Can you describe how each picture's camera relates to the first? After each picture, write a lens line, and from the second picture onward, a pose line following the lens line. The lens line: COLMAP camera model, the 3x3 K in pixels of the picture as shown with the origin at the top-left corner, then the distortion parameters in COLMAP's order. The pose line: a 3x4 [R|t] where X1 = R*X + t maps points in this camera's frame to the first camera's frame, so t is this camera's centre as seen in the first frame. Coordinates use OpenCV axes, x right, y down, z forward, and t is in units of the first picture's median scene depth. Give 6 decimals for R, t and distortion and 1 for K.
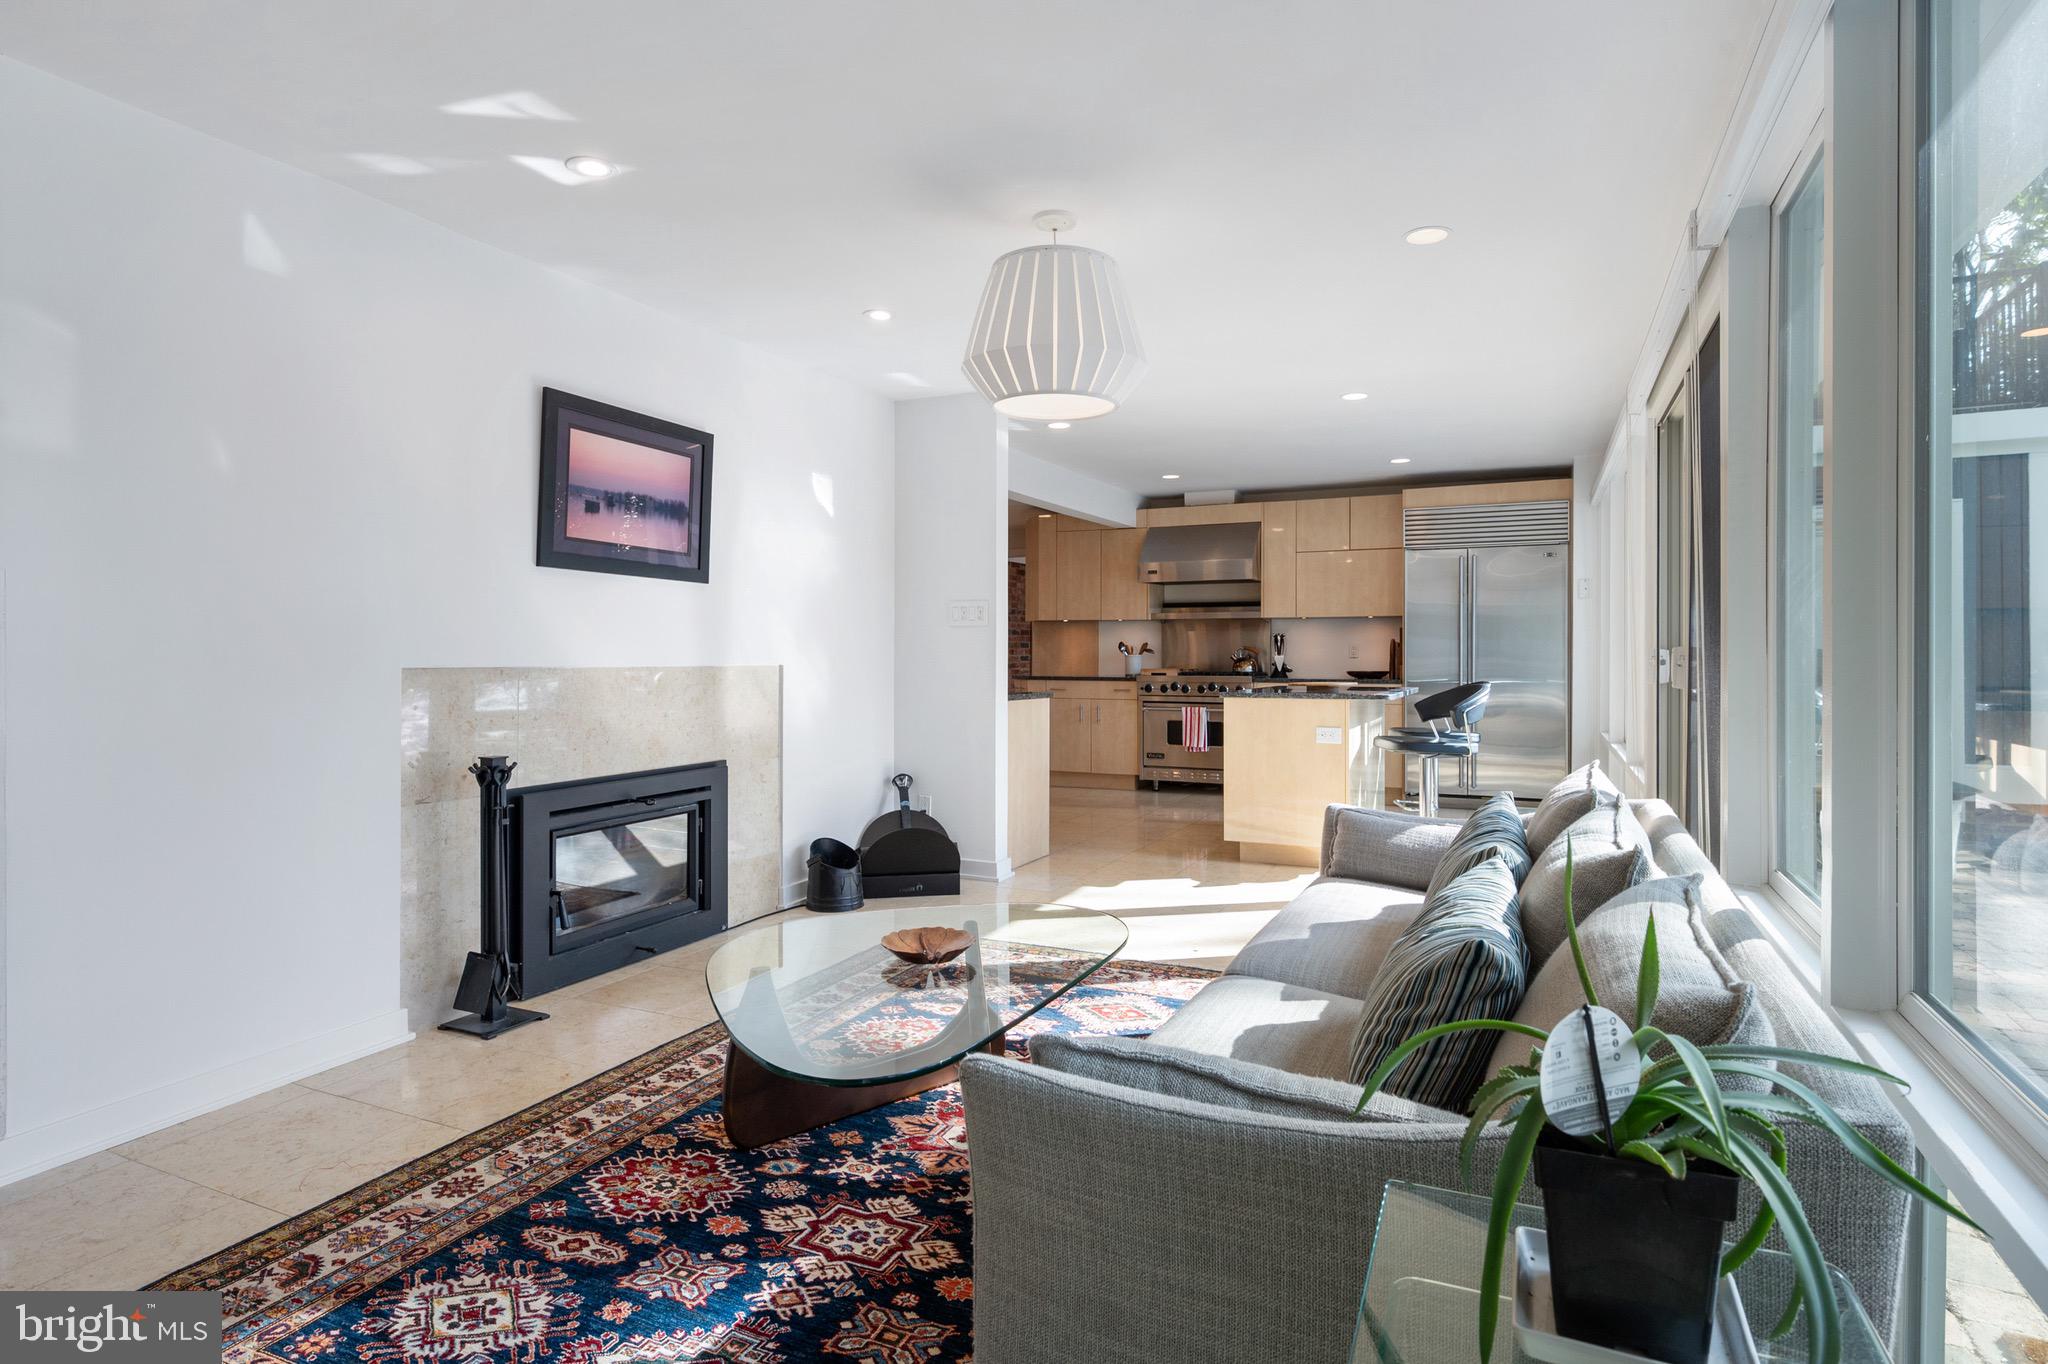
lens RADIAL K [[1079.0, 0, 1030.6], [0, 1079.0, 652.0], [0, 0, 1]] dist [-0.004099, 0.001940]
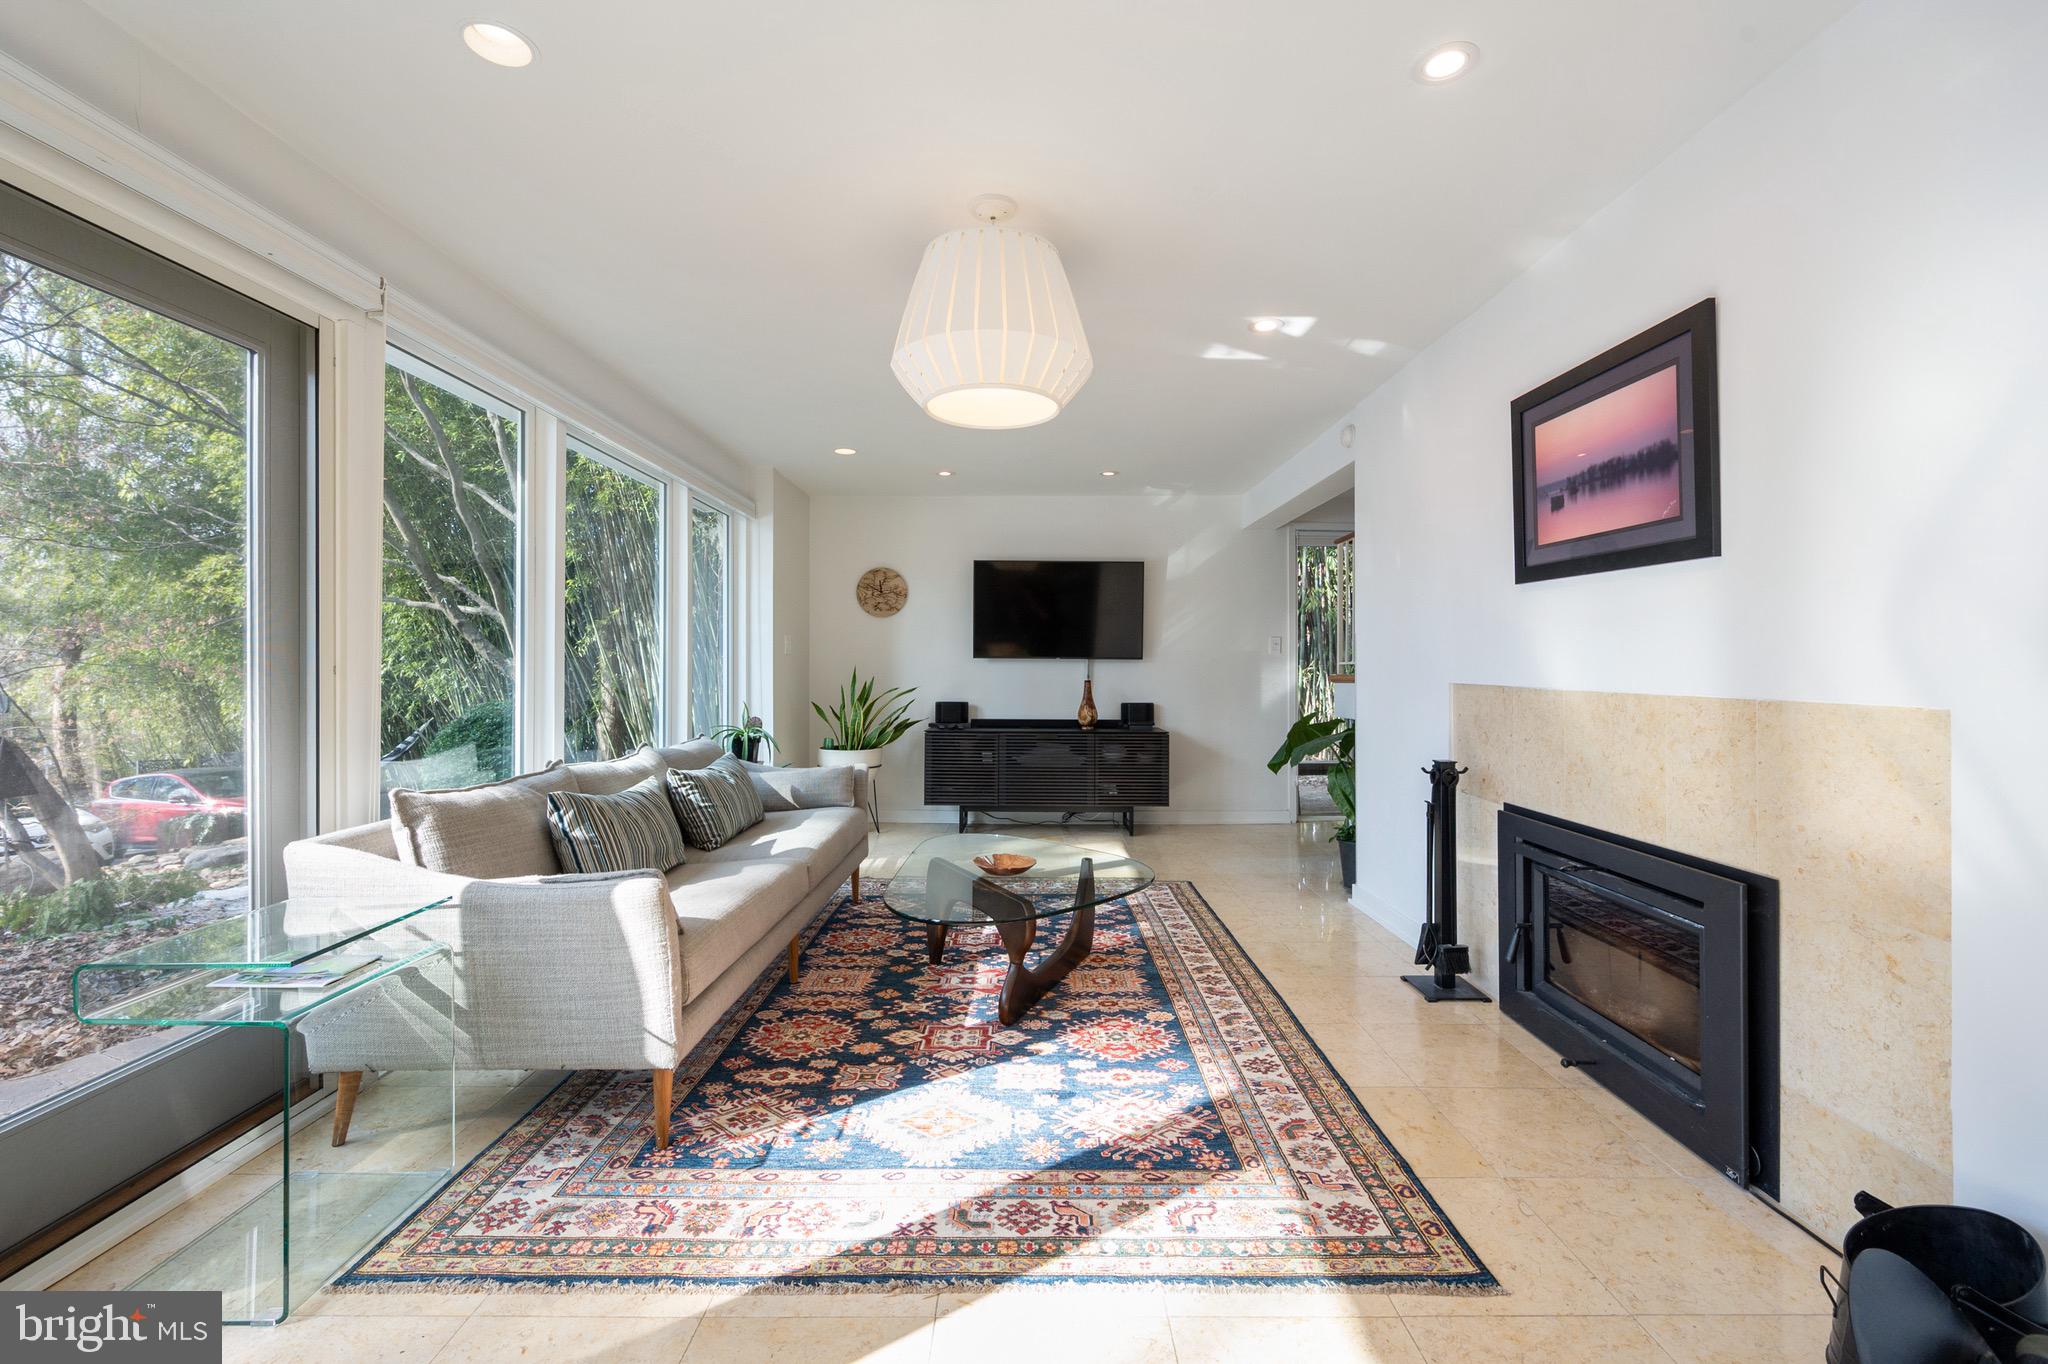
lens RADIAL K [[852.7, 0, 1029.3], [0, 852.7, 657.6], [0, 0, 1]] dist [0.000535, -0.000275]
pose [[-0.906396, -0.005284, -0.422397, 0.251241], [-0.001965, 0.999964, -0.008293, -0.004728], [0.422425, -0.006686, -0.906373, 1.386884]]
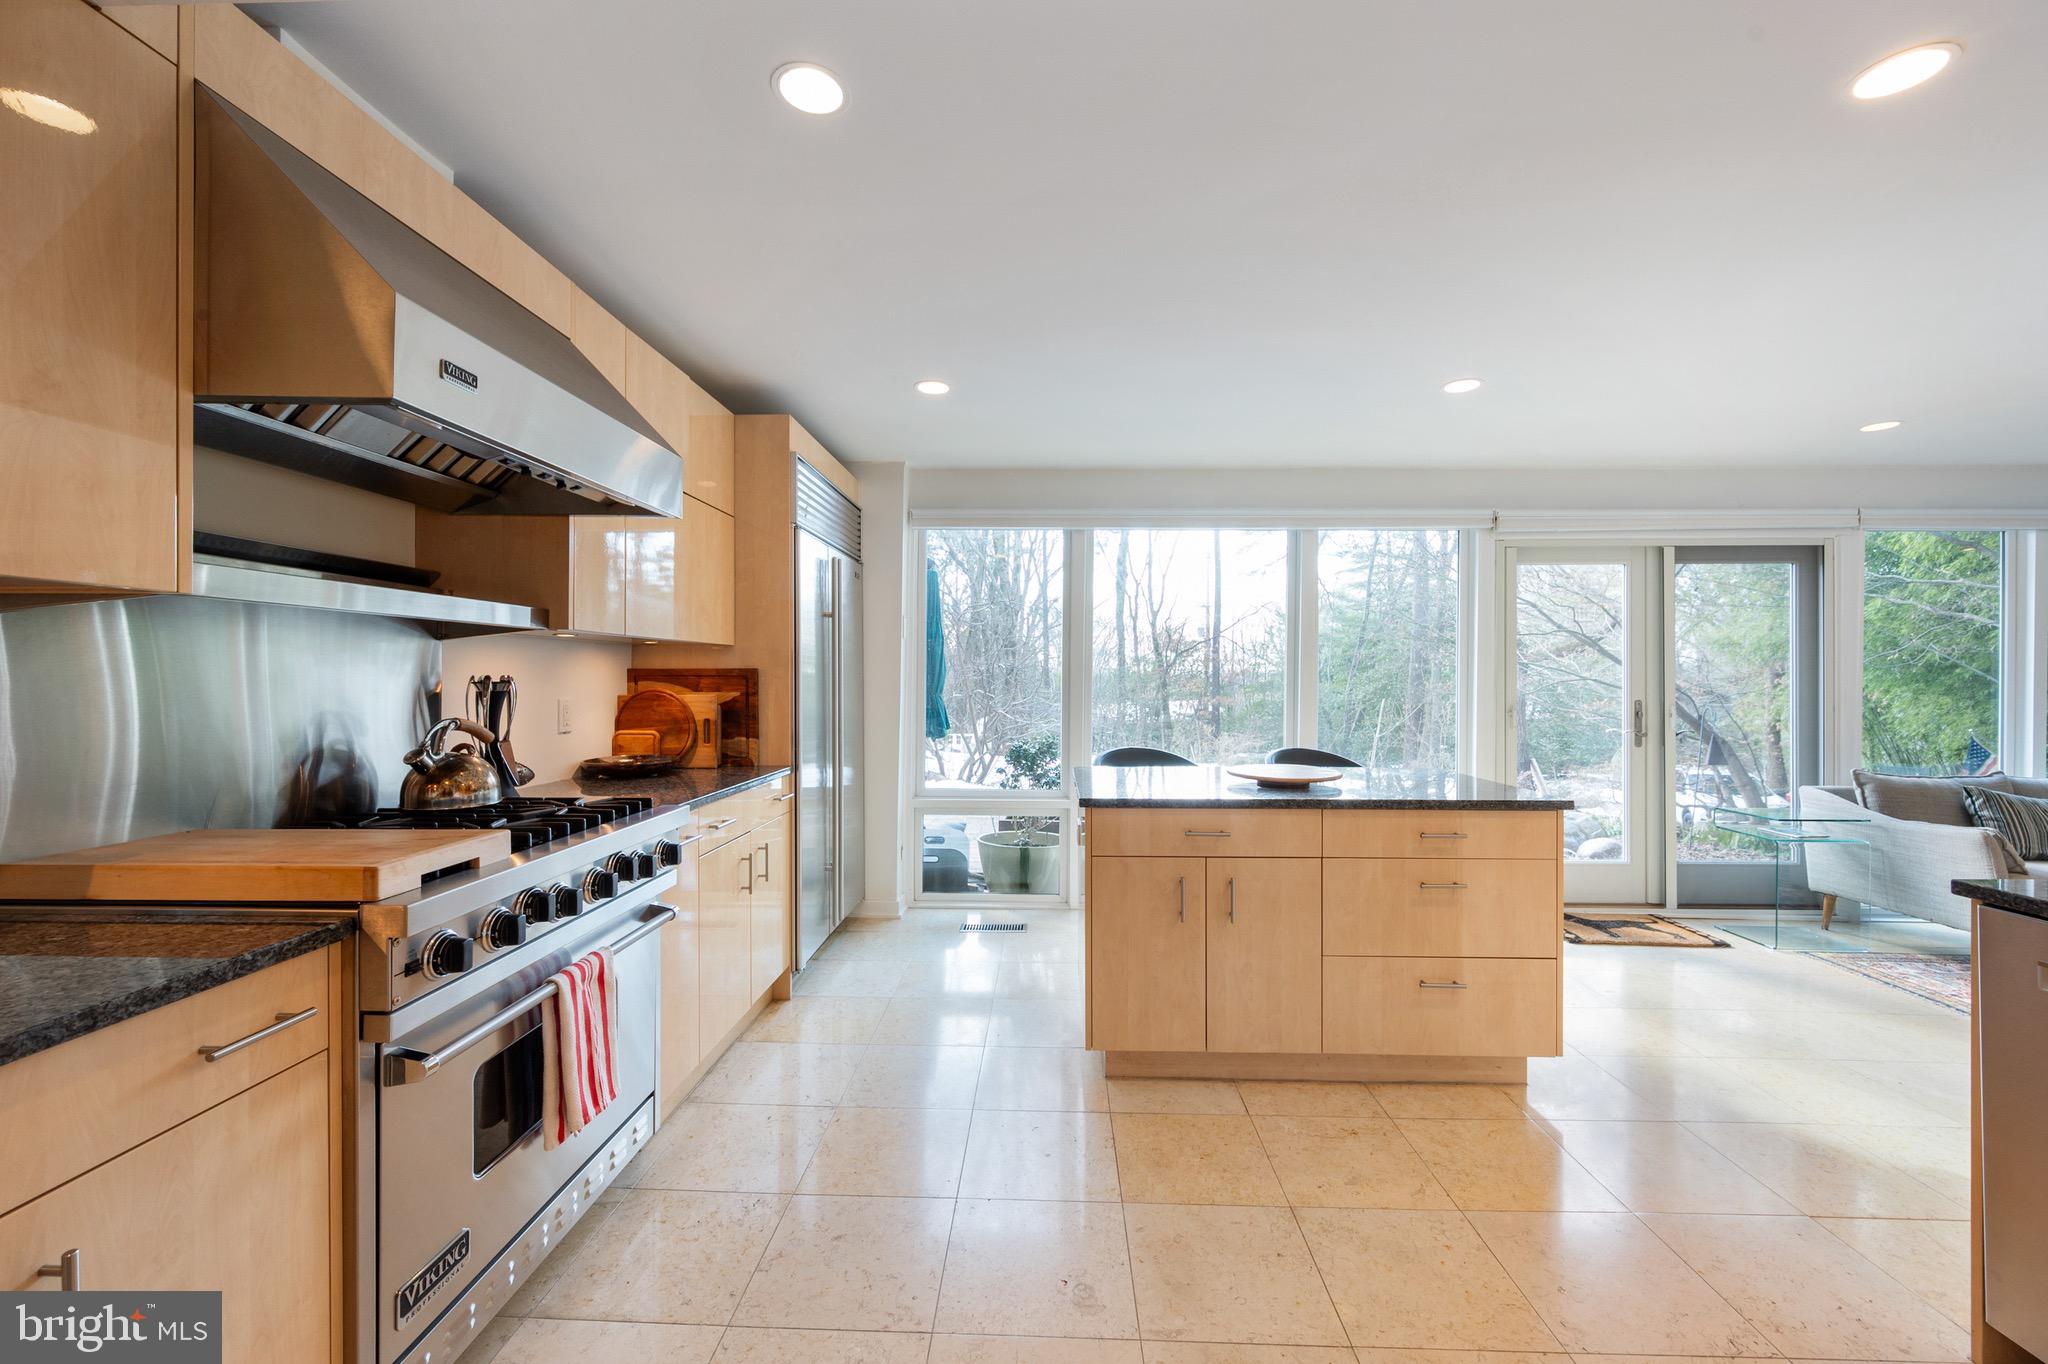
lens RADIAL K [[812.2, 0, 1017.0], [0, 812.2, 678.3], [0, 0, 1]] dist [-0.006387, 0.000693]
pose [[-0.390794, -0.003918, 0.920470, -0.150579], [-0.005084, 0.999985, 0.002098, -0.039500], [-0.920464, -0.003860, -0.390808, 2.136056]]
